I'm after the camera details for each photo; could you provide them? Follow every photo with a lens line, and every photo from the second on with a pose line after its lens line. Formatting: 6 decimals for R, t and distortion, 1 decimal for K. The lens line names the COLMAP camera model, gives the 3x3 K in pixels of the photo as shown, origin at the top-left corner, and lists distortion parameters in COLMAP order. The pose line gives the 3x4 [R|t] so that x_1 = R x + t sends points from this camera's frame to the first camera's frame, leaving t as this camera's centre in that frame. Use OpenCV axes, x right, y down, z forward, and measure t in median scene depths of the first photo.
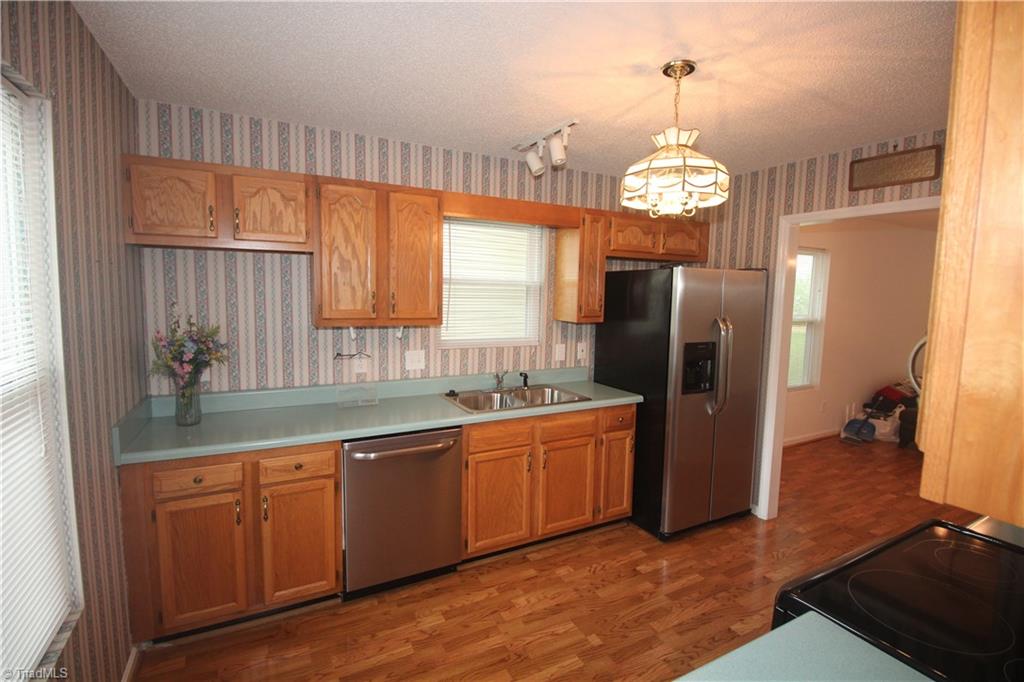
lens RADIAL K [[482.8, 0, 512.0], [0, 482.8, 341.0], [0, 0, 1]] dist [-0.000718, -0.000061]
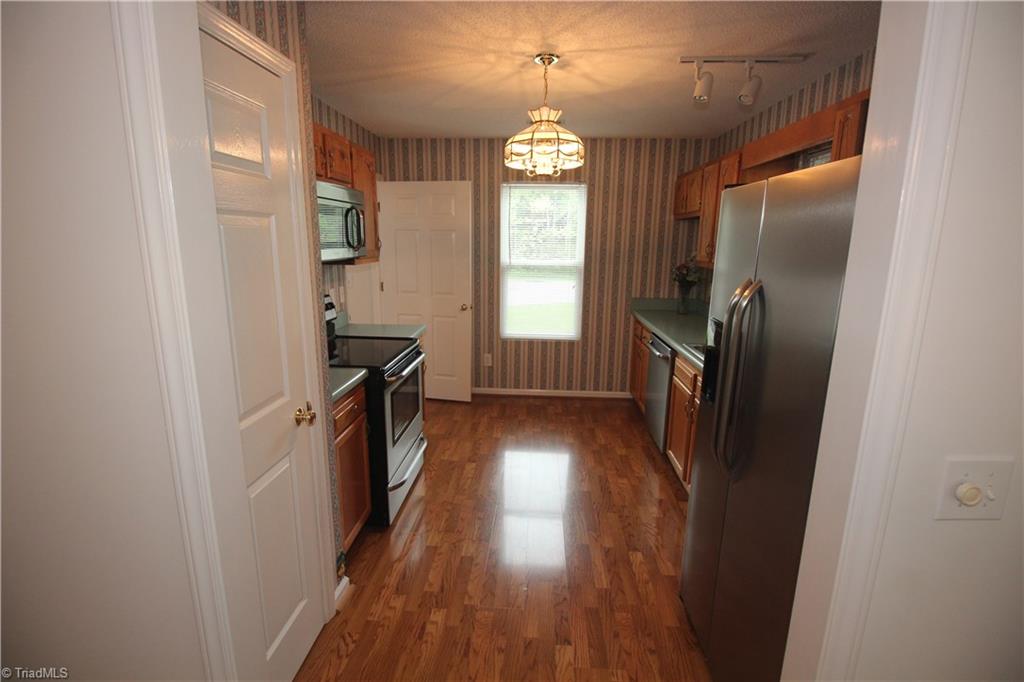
lens RADIAL K [[482.8, 0, 512.0], [0, 482.8, 341.0], [0, 0, 1]] dist [-0.000718, -0.000061]
pose [[-0.527418, 0.151173, -0.836048, 1.405741], [-0.109123, 0.963839, 0.243120, -0.123430], [0.842569, 0.219458, -0.491850, 1.523907]]
